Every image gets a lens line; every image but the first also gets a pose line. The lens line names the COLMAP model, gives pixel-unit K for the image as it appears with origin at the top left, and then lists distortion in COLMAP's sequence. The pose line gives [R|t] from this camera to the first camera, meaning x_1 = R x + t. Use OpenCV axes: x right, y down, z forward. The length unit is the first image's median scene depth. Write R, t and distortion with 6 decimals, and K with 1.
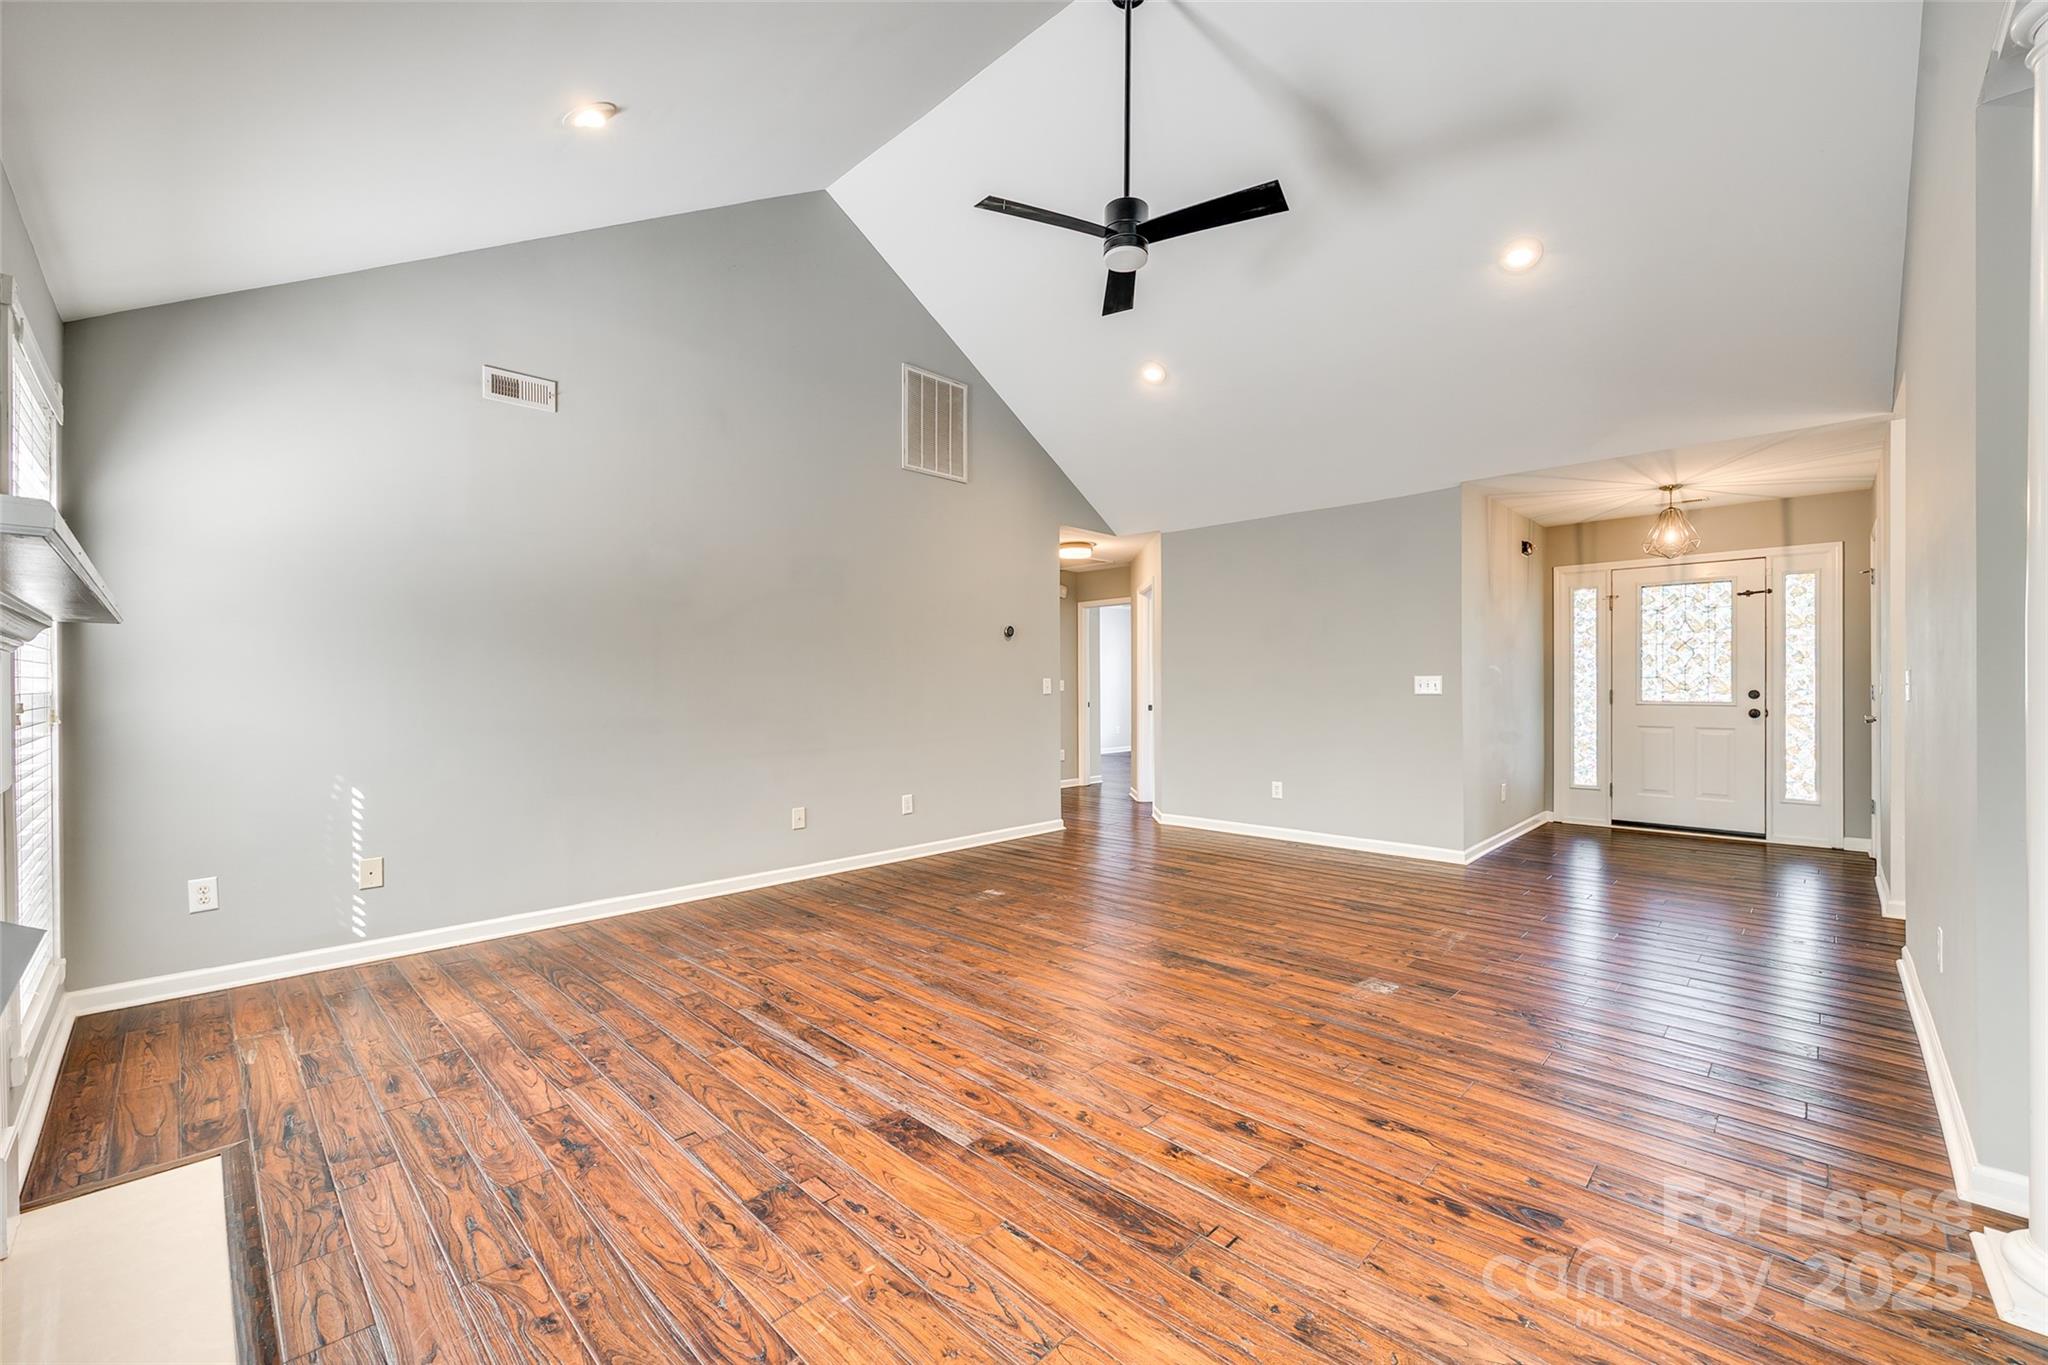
lens RADIAL K [[823.1, 0, 1026.4], [0, 823.1, 684.5], [0, 0, 1]] dist [-0.003522, -0.000357]
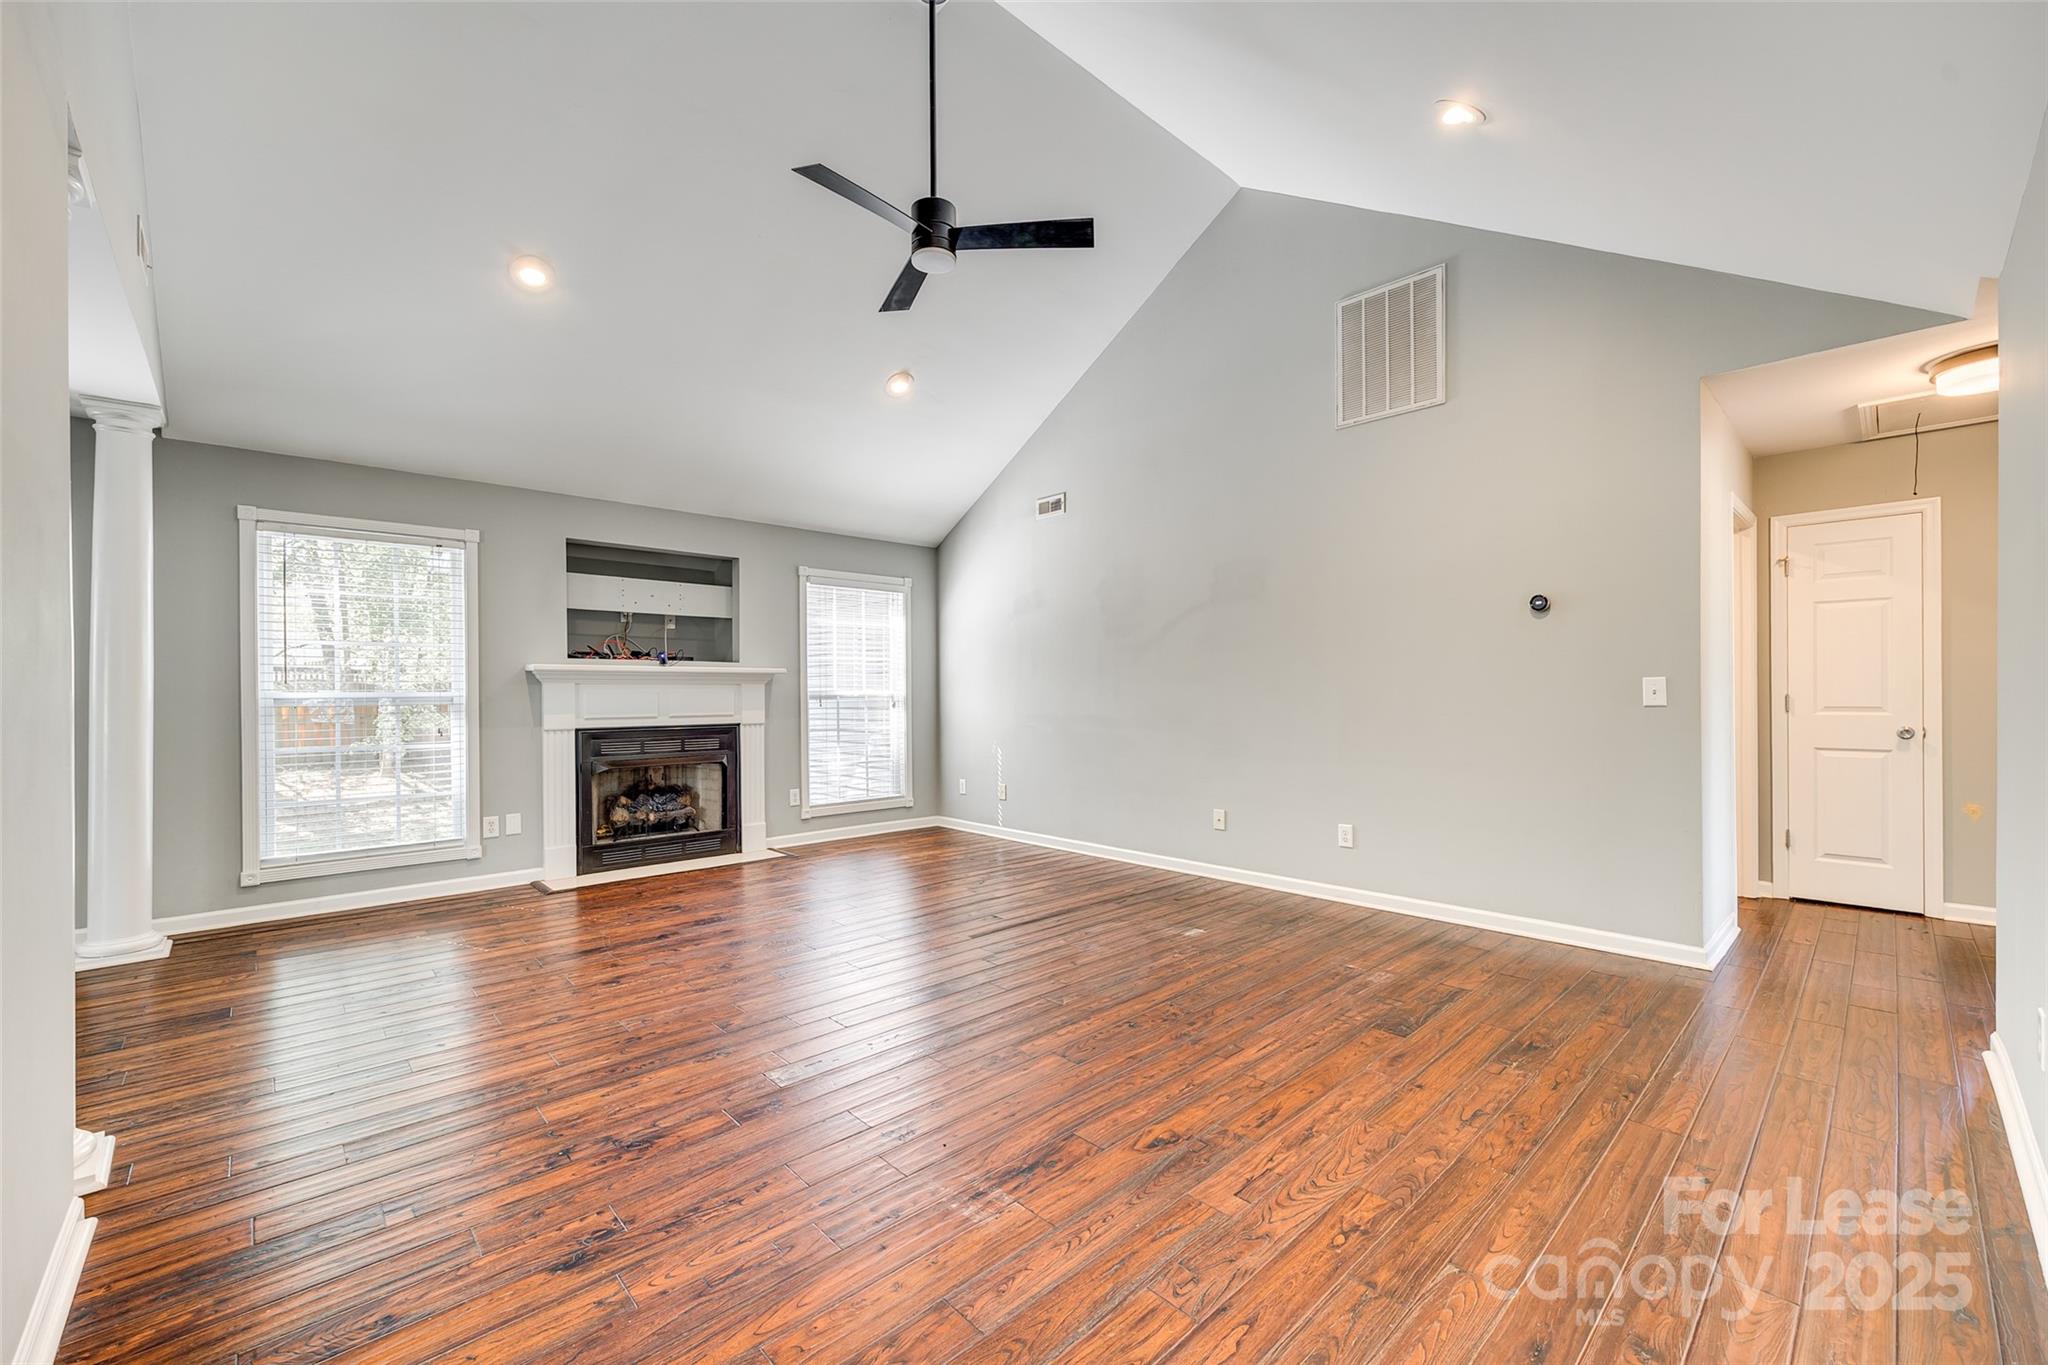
lens RADIAL K [[823.1, 0, 1023.2], [0, 823.1, 686.7], [0, 0, 1]] dist [-0.003522, -0.000357]
pose [[-0.043795, -0.004930, -0.999028, 1.159044], [0.003902, 0.999979, -0.005105, 0.000536], [0.999033, -0.004122, -0.043775, 1.207632]]
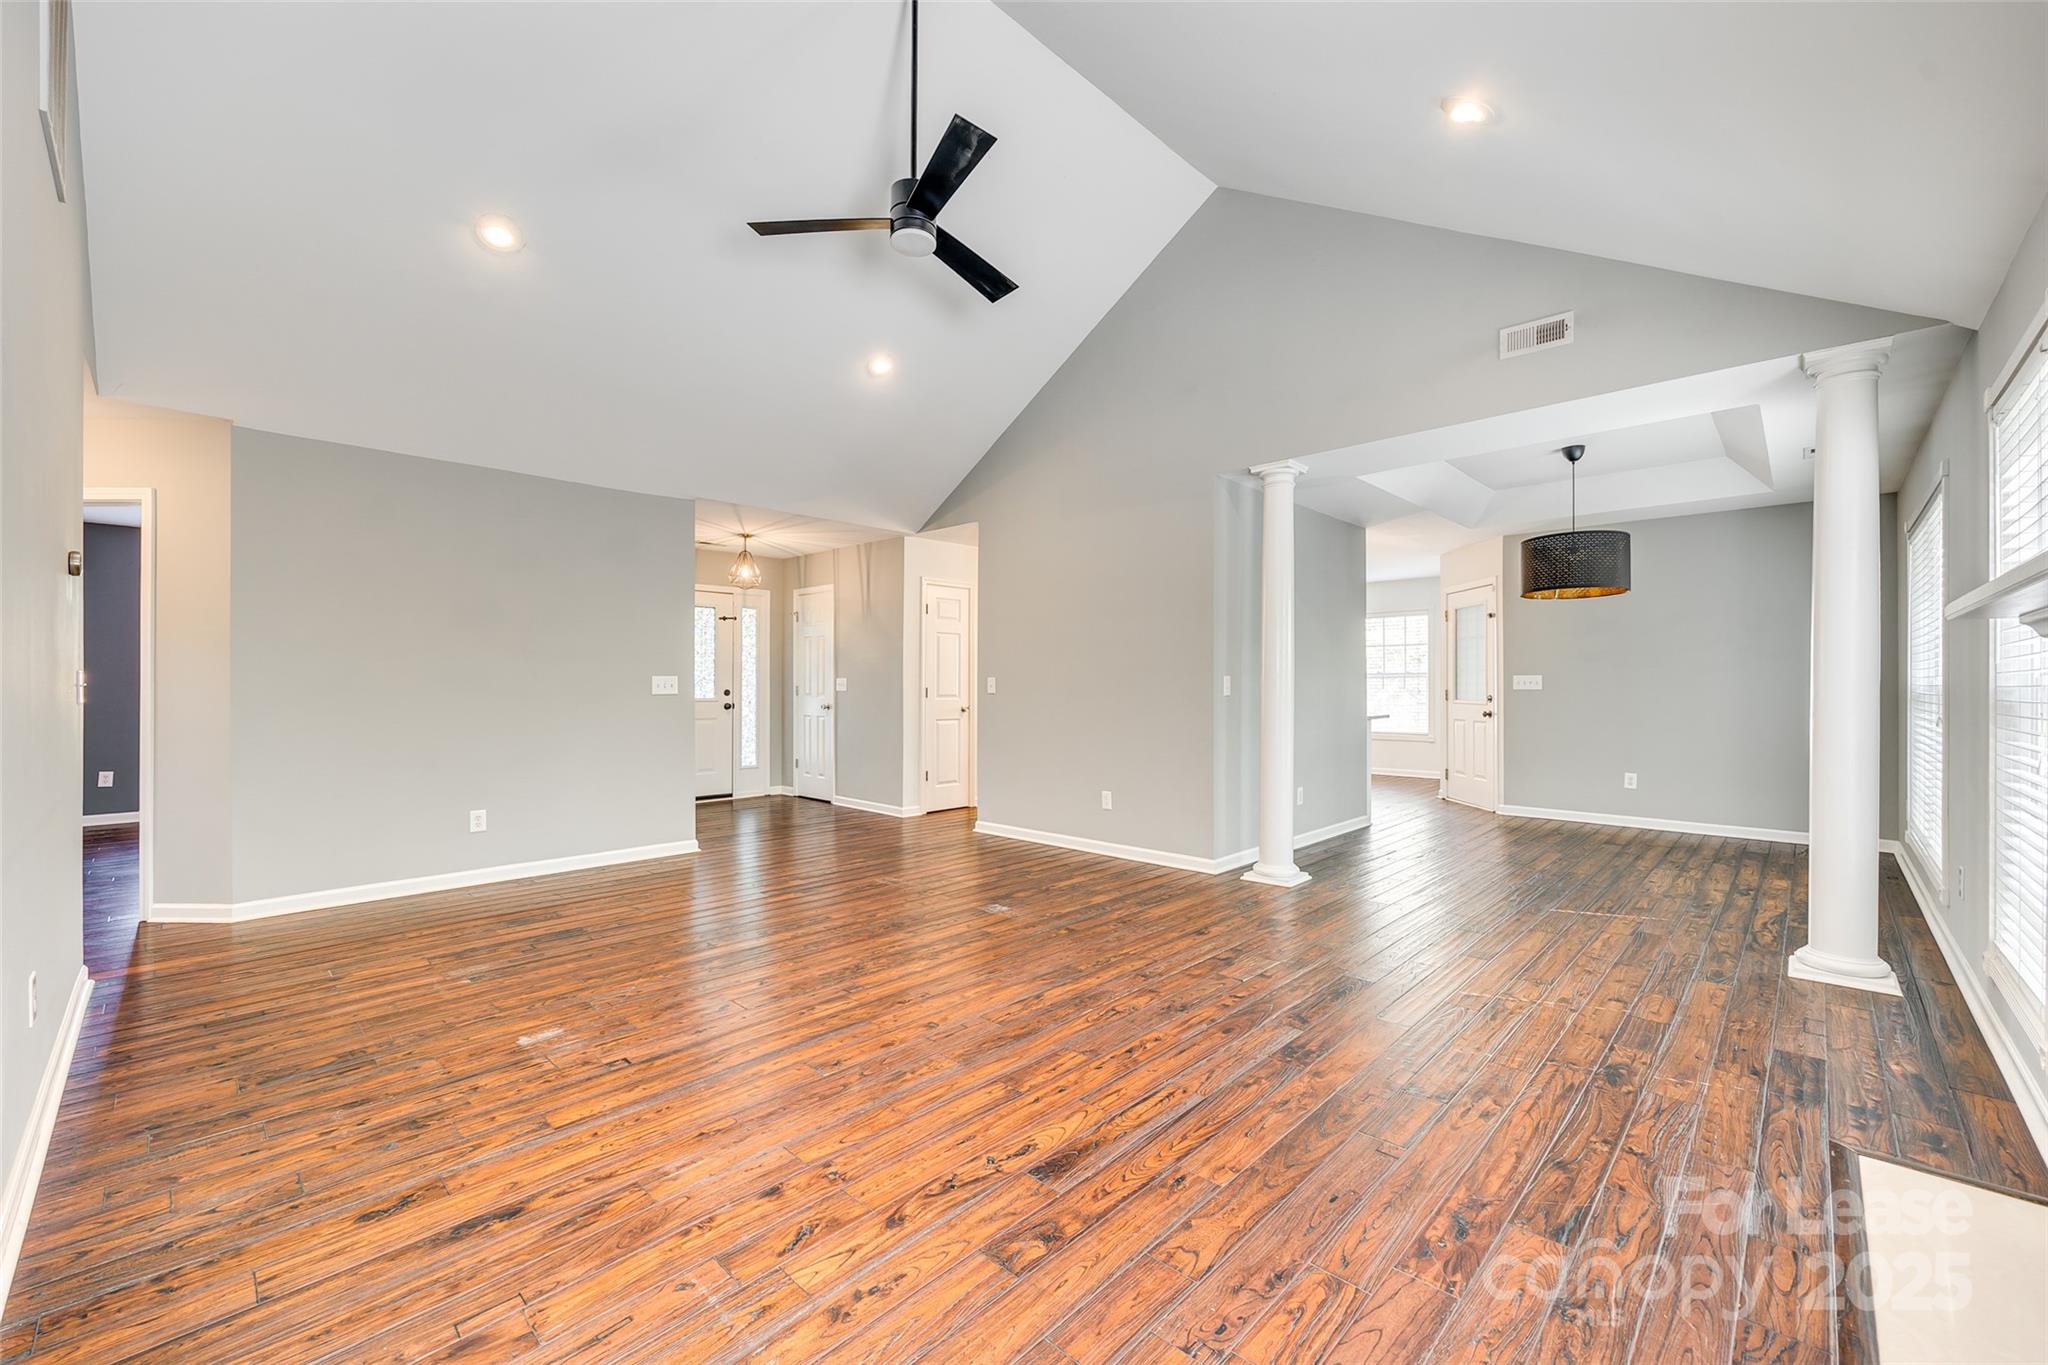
lens RADIAL K [[823.1, 0, 1024.9], [0, 823.1, 687.7], [0, 0, 1]] dist [-0.003522, -0.000357]
pose [[-0.007730, -0.001287, 0.999969, -0.883432], [-0.000322, 0.999999, 0.001284, 0.003330], [-0.999970, -0.000313, -0.007731, 0.923245]]
